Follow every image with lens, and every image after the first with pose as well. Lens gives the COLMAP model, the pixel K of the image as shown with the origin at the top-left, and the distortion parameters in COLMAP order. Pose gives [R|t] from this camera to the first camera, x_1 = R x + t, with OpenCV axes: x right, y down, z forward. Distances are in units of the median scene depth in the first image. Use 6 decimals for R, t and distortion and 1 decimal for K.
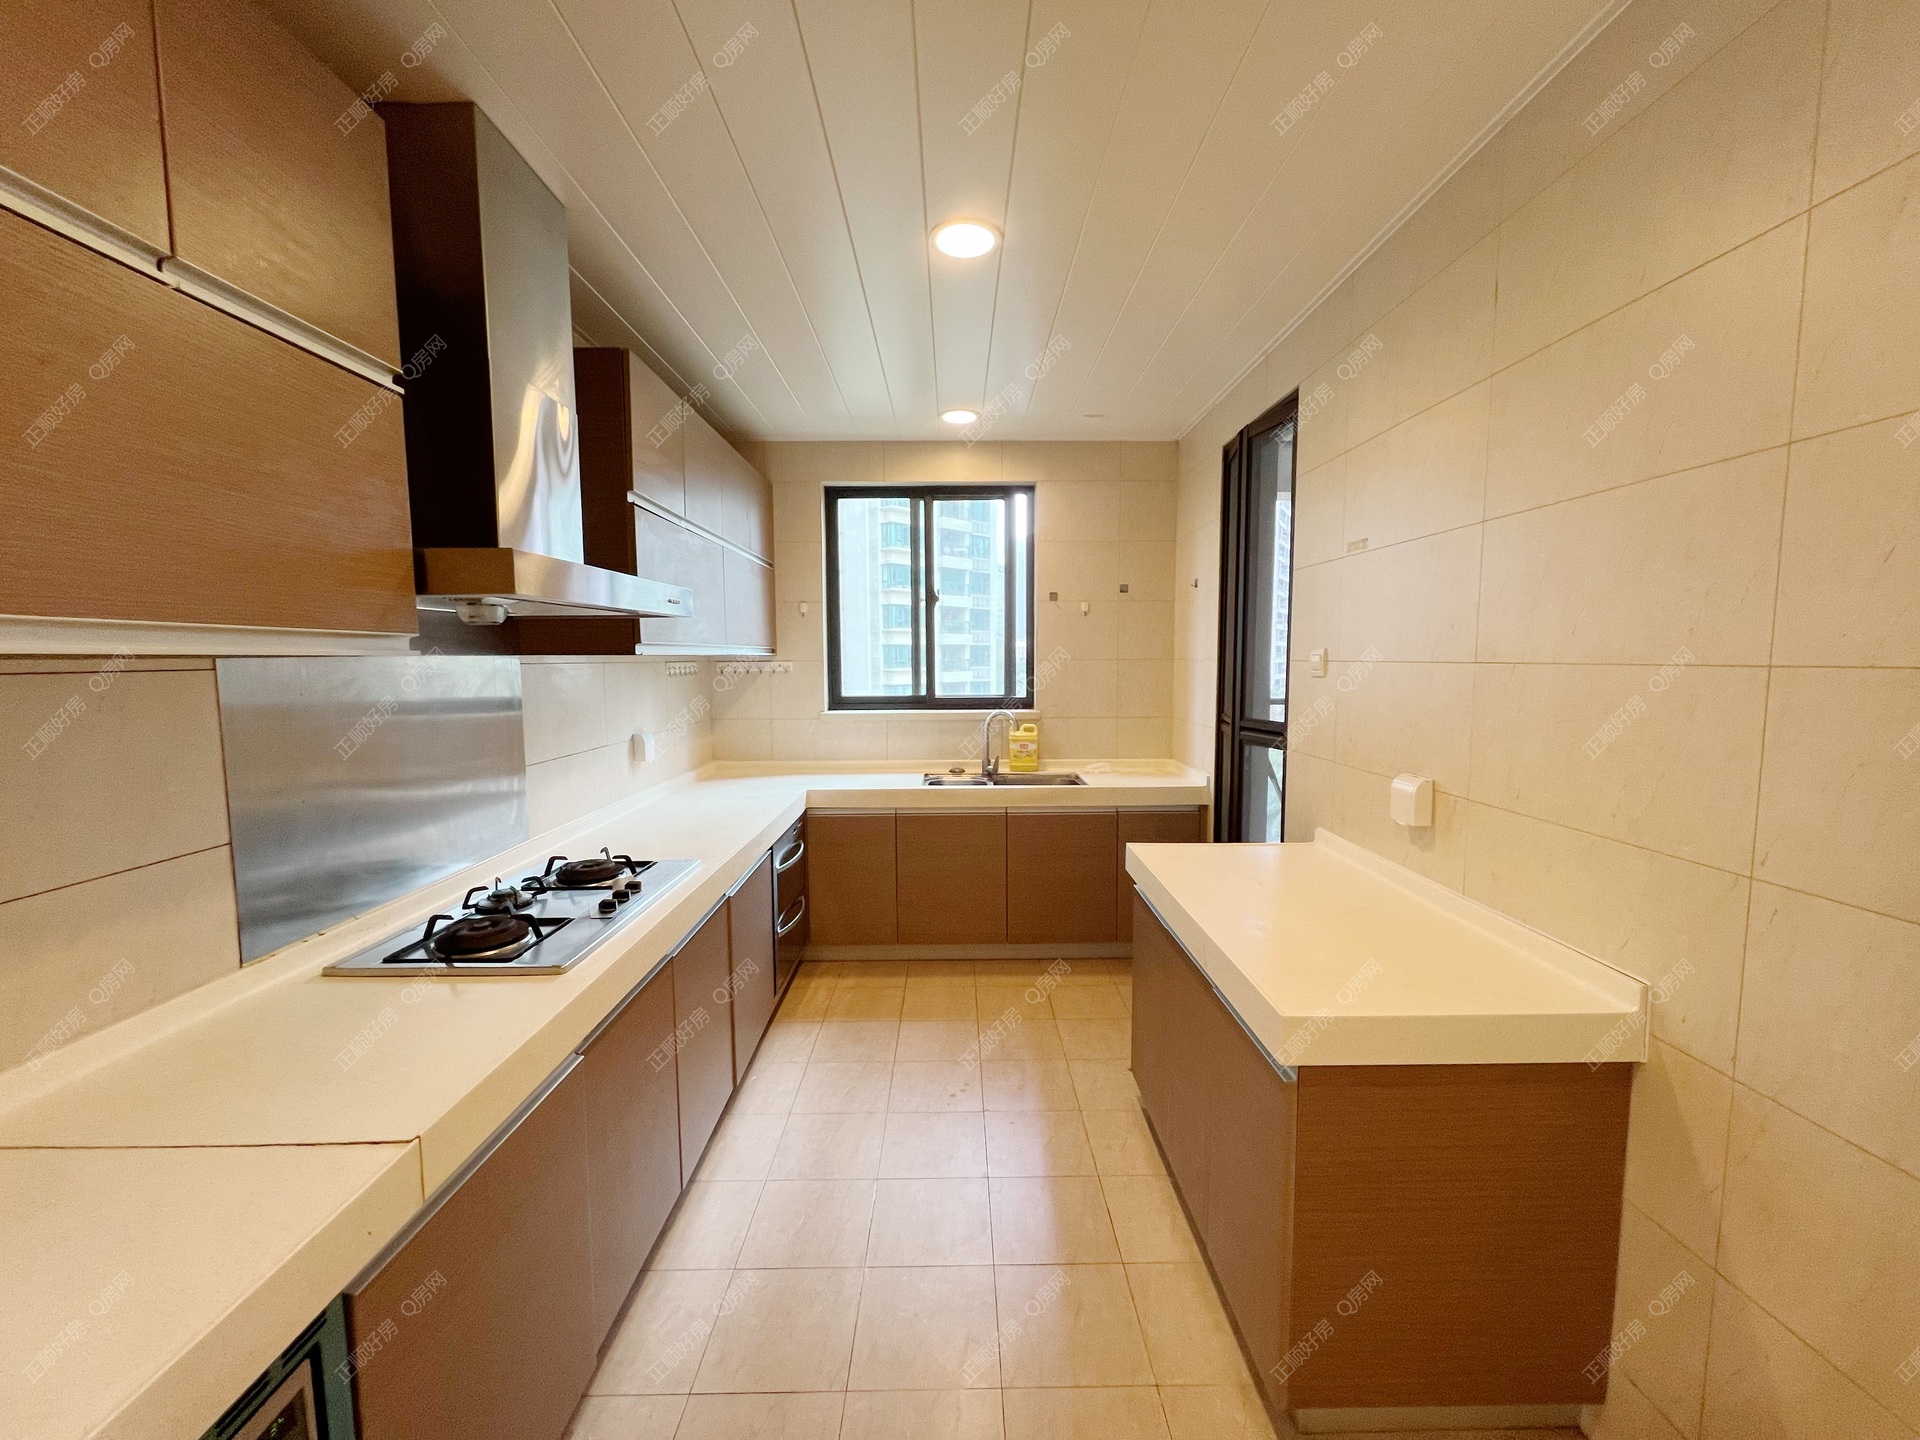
lens RADIAL K [[766.1, 0, 961.1], [0, 766.1, 723.7], [0, 0, 1]] dist [0.000297, 0.000358]
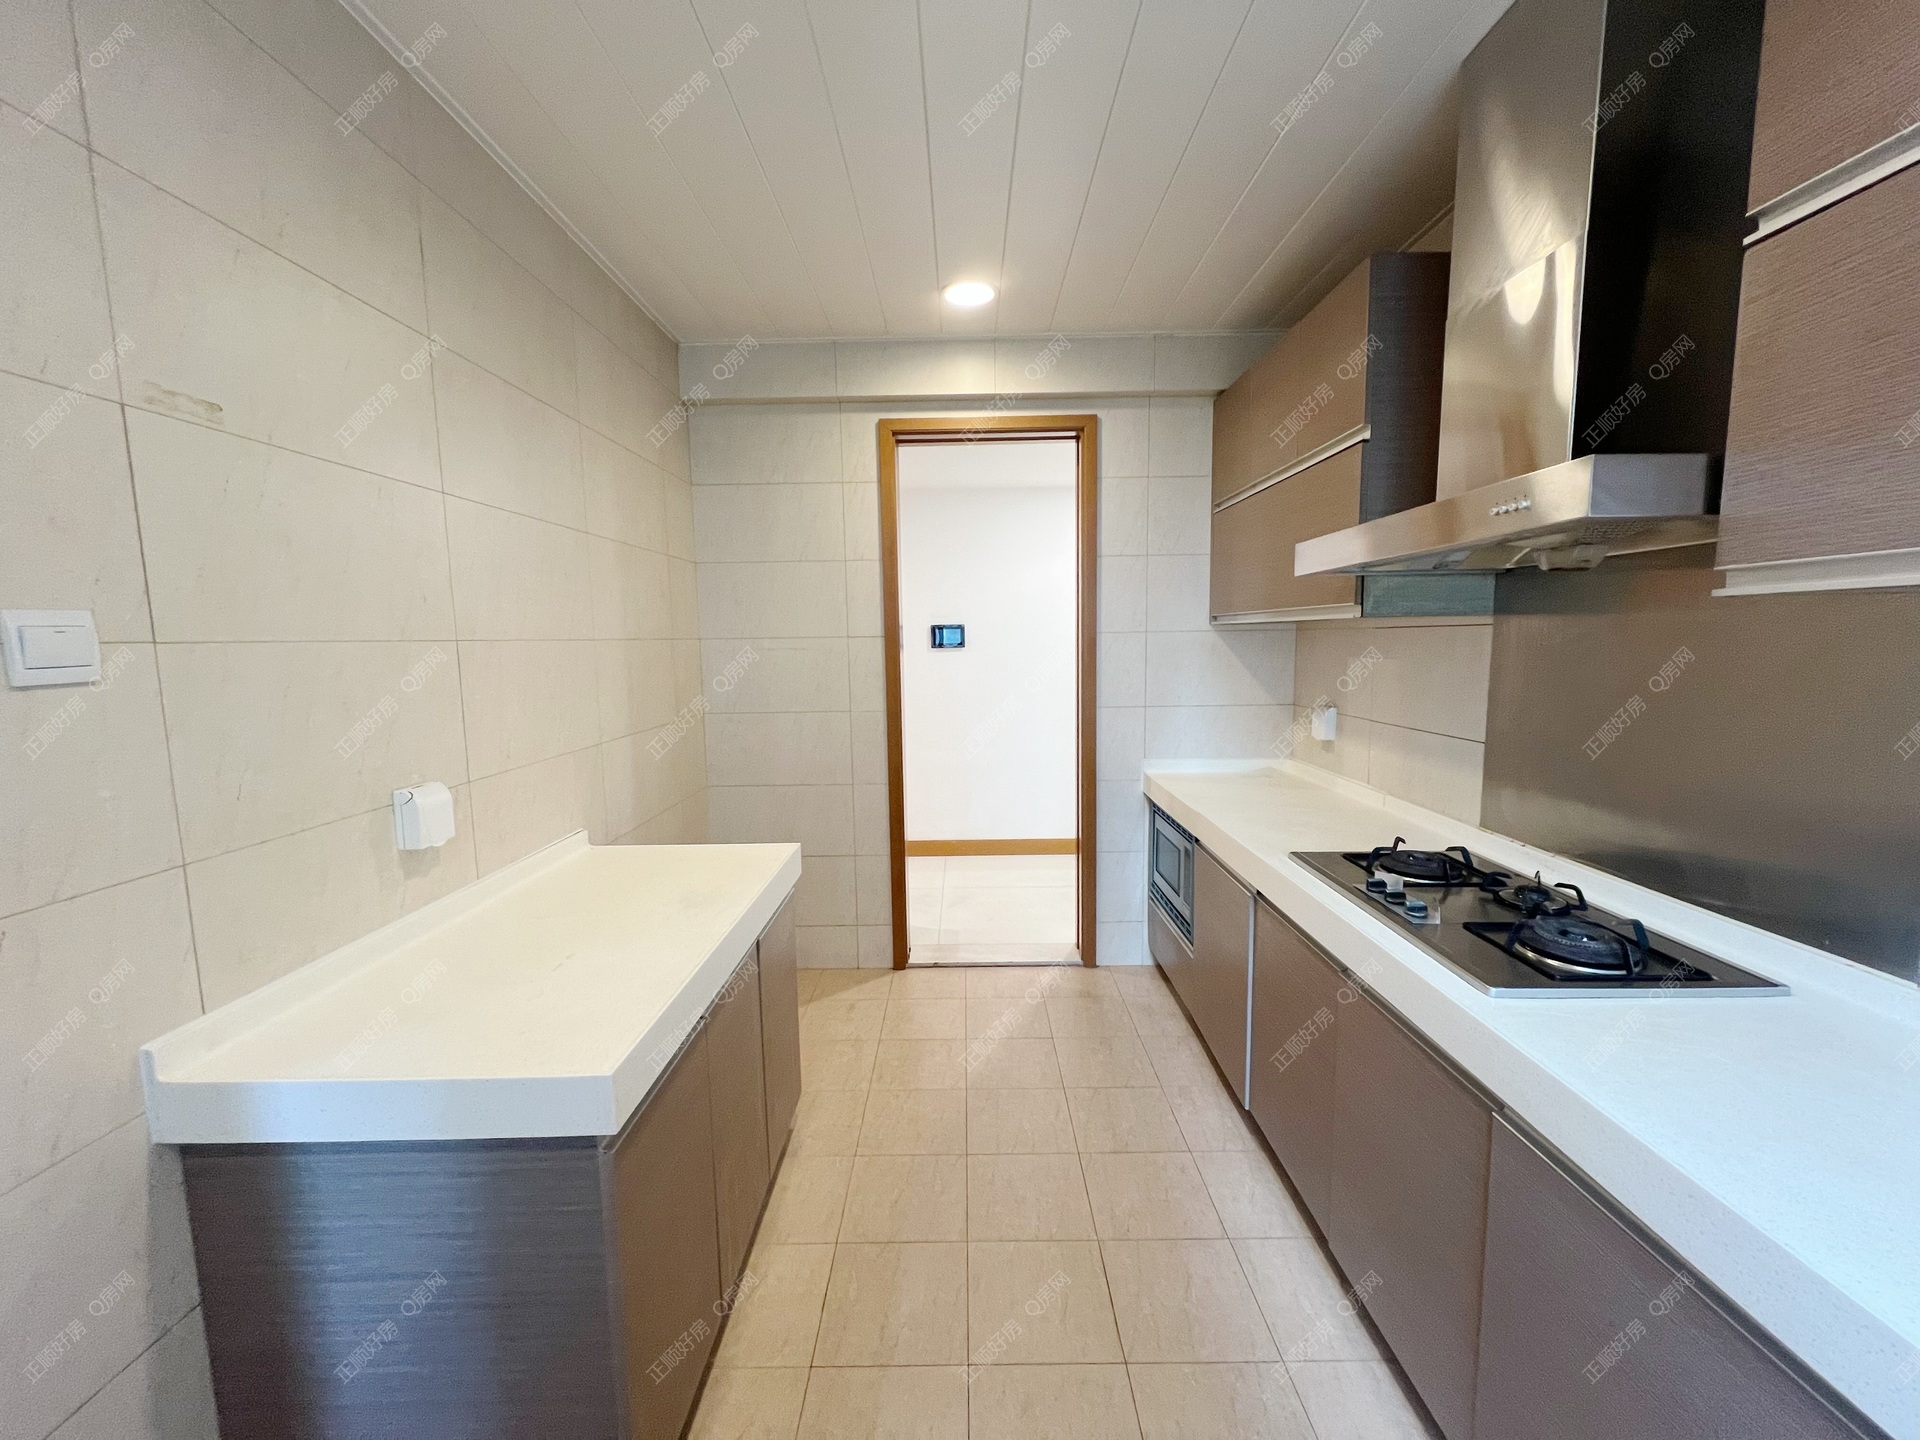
lens RADIAL K [[766.1, 0, 961.1], [0, 766.1, 723.7], [0, 0, 1]] dist [0.000297, 0.000358]
pose [[-0.999691, 0.019072, 0.015936, 0.022015], [0.021794, 0.980926, 0.193158, -0.146801], [-0.011948, 0.193445, -0.981038, 1.923353]]
